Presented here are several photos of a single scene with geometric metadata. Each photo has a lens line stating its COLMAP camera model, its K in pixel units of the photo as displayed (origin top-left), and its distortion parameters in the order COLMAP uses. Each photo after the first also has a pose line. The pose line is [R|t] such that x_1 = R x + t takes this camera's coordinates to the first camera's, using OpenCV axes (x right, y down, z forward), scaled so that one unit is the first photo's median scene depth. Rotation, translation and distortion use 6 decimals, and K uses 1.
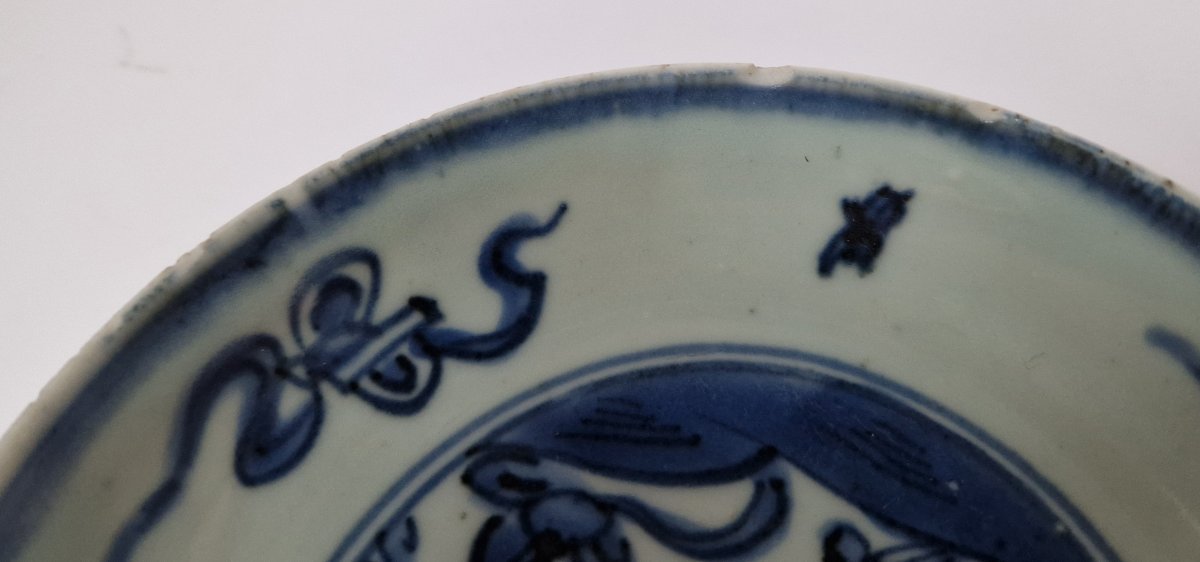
lens RADIAL K [[1040.8, 0, 627.3], [0, 1040.8, 145.4], [0, 0, 1]] dist [0.018795, -0.114012]
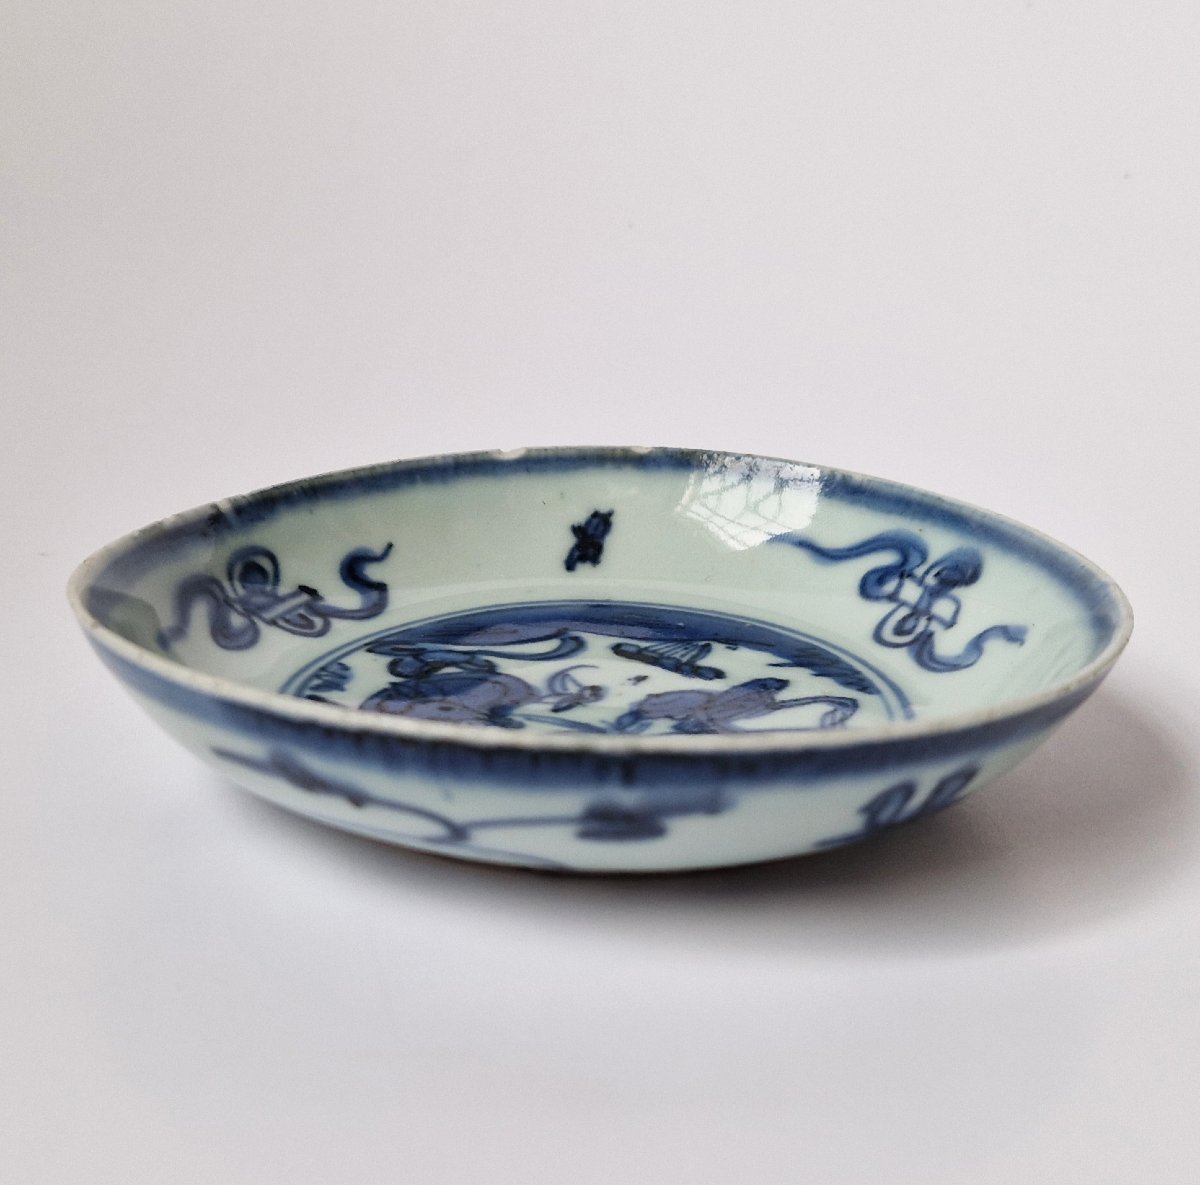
lens RADIAL K [[1714.8, 0, 575.7], [0, 1714.8, 647.3], [0, 0, 1]] dist [0.146769, 0.000000]
pose [[0.943951, -0.046111, 0.326848, -0.636575], [0.222056, 0.821348, -0.525432, 1.564594], [-0.244228, 0.568561, 0.785551, -0.908962]]
